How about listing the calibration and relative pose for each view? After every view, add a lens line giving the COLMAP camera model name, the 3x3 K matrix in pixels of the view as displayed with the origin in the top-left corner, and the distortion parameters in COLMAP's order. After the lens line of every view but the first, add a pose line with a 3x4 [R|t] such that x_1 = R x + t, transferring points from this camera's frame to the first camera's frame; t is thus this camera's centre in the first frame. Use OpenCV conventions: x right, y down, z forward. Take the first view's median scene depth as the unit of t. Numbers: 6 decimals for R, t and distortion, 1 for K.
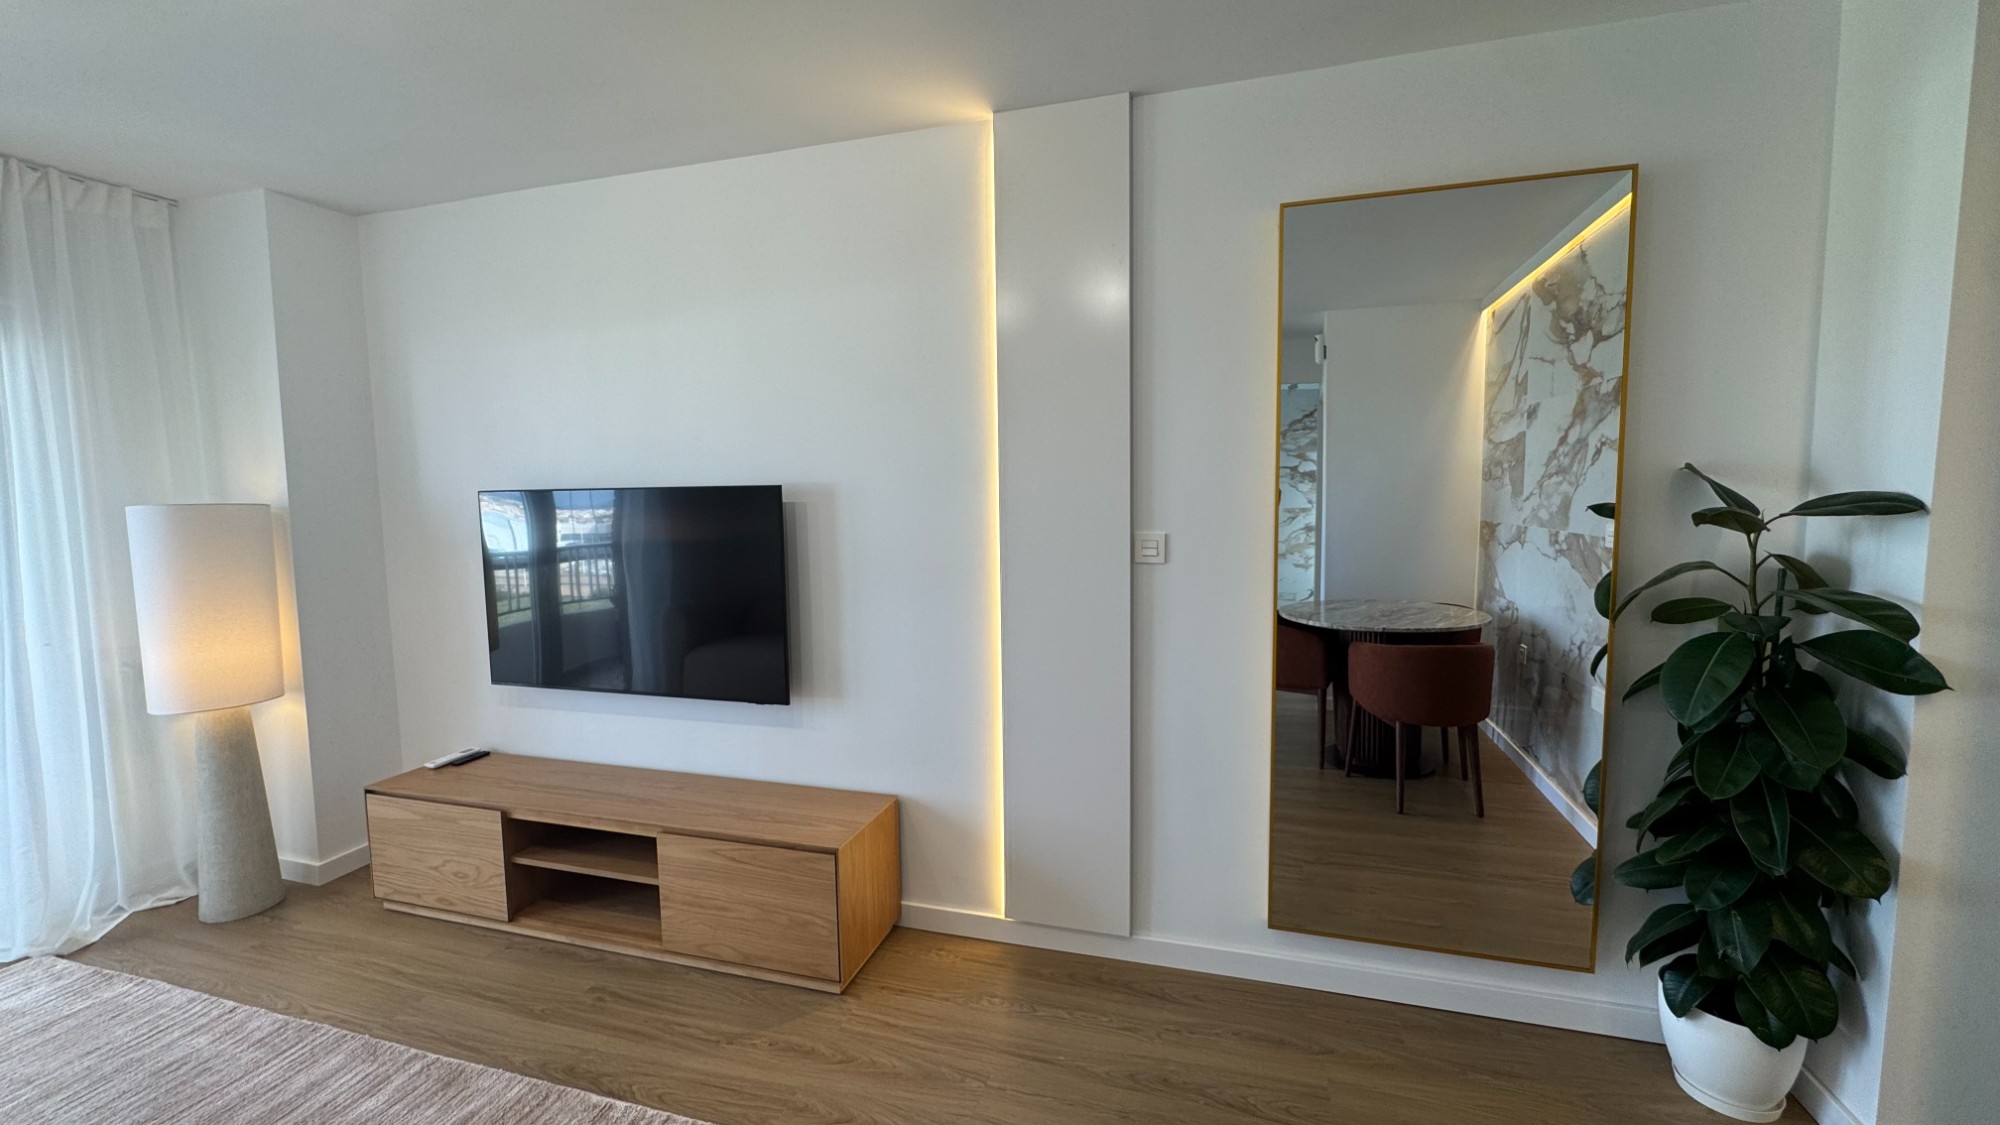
lens RADIAL K [[799.0, 0, 995.5], [0, 799.0, 562.5], [0, 0, 1]] dist [-0.004439, 0.000583]
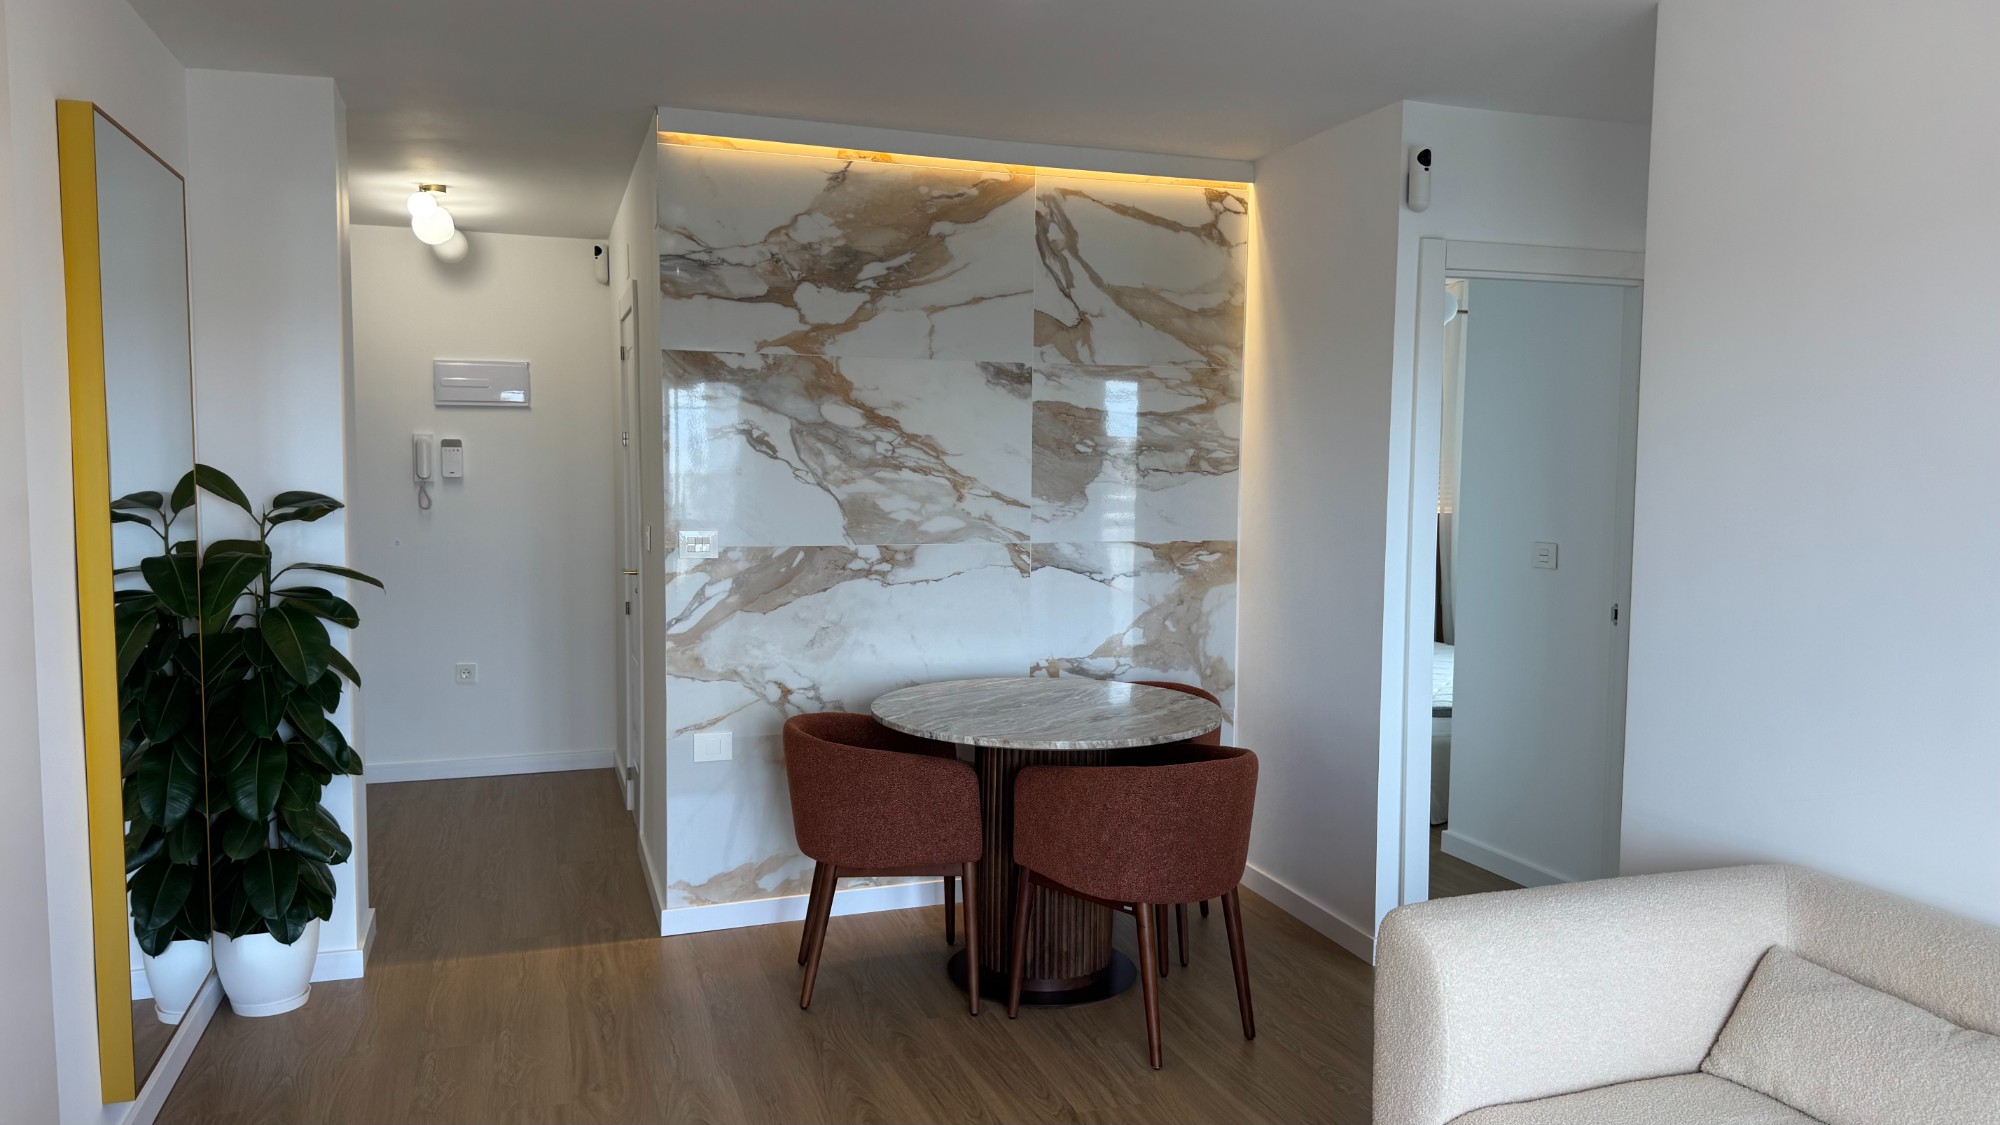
lens RADIAL K [[1371.0, 0, 979.7], [0, 1371.0, 573.4], [0, 0, 1]] dist [0.051045, -0.005894]
pose [[-0.574393, -0.063994, 0.816074, -0.995593], [0.075780, 0.988501, 0.130852, -0.115632], [-0.815065, 0.137003, -0.562939, 0.938788]]
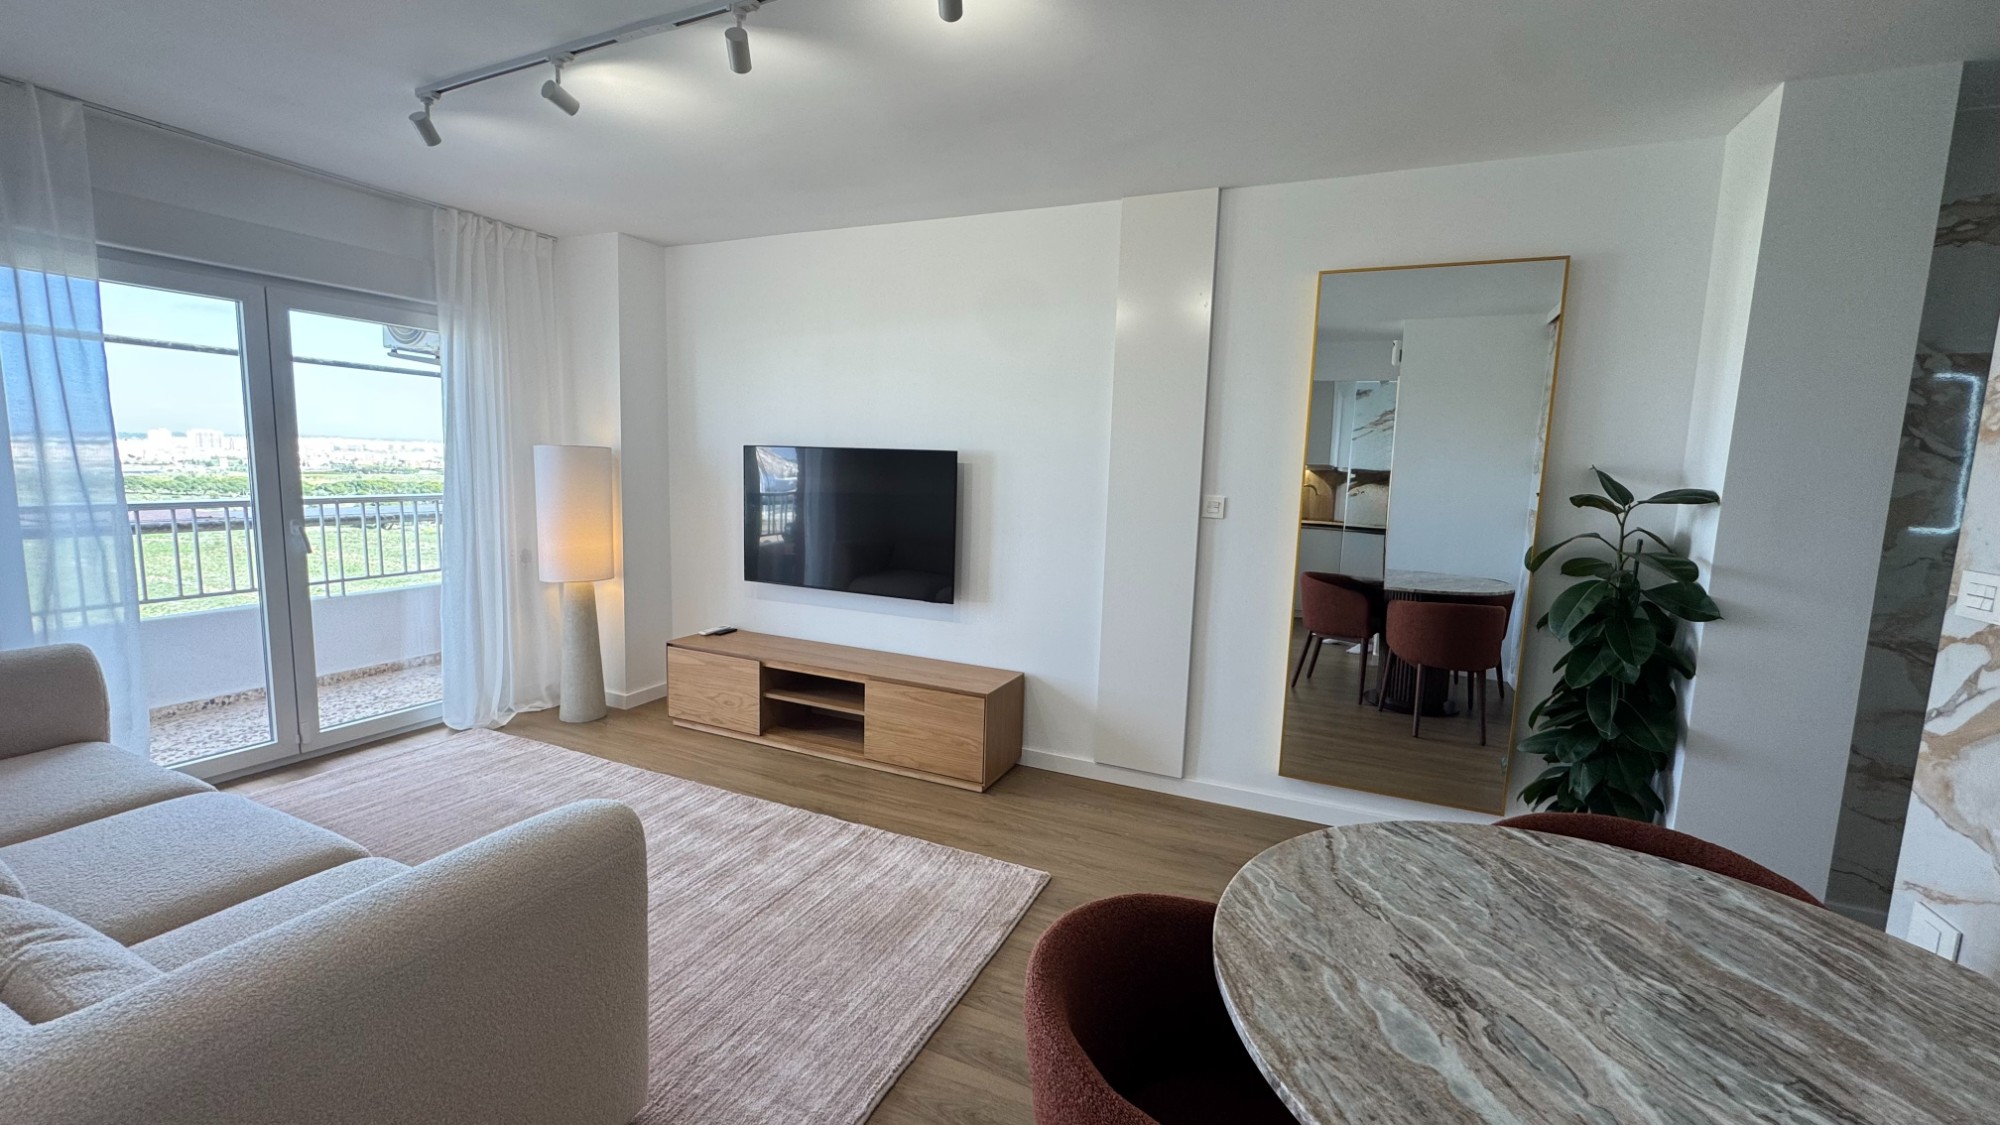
lens RADIAL K [[799.0, 0, 996.2], [0, 799.0, 564.8], [0, 0, 1]] dist [-0.004439, 0.000583]
pose [[0.990218, 0.063326, -0.124329, -0.007068], [-0.058574, 0.997419, 0.041522, 0.045324], [0.126637, -0.033833, 0.991372, -0.441335]]
